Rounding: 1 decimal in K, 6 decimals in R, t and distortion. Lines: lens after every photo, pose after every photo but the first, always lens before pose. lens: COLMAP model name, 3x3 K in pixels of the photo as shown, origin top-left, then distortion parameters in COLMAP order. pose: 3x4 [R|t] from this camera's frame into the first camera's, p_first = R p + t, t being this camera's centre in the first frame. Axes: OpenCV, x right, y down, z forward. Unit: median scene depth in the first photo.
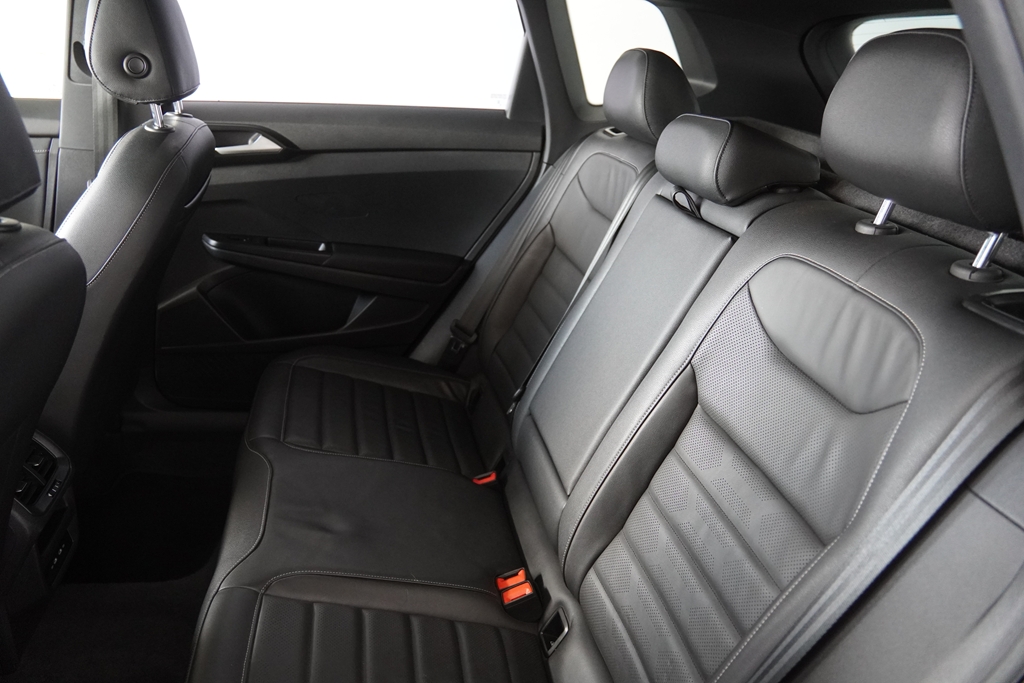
lens RADIAL K [[767.9, 0, 512.0], [0, 767.9, 341.5], [0, 0, 1]] dist [-0.139415, 0.107664]
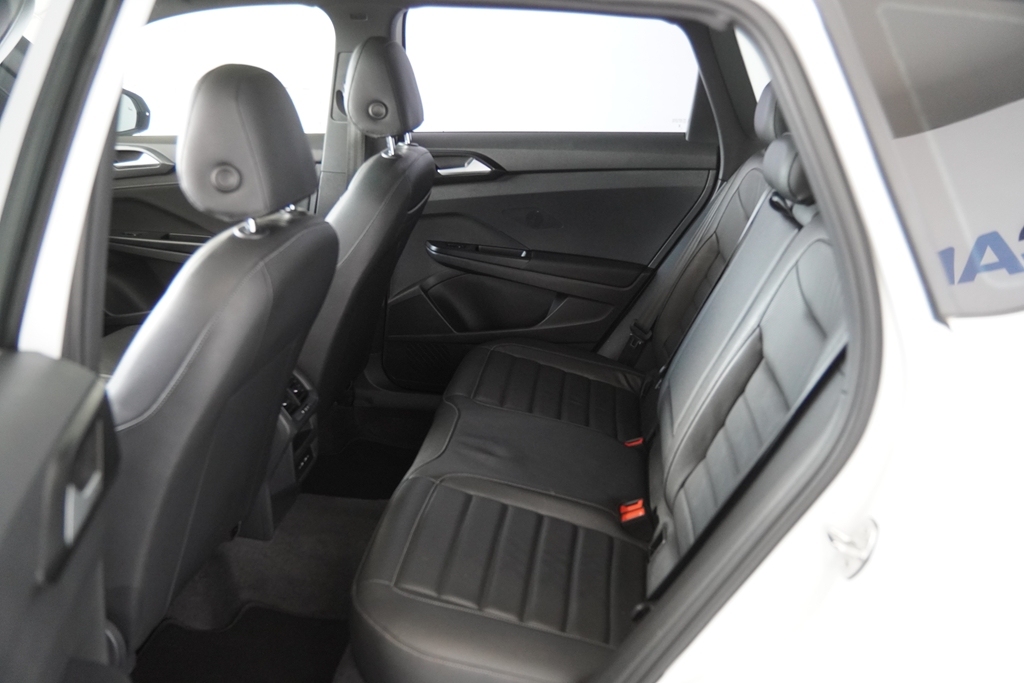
lens RADIAL K [[890.0, 0, 512.0], [0, 890.0, 341.5], [0, 0, 1]] dist [-0.068105, -0.001980]
pose [[0.949938, 0.033744, -0.310610, 0.188409], [-0.052656, 0.997221, -0.052701, 0.095995], [0.307969, 0.066418, 0.949075, -0.339107]]
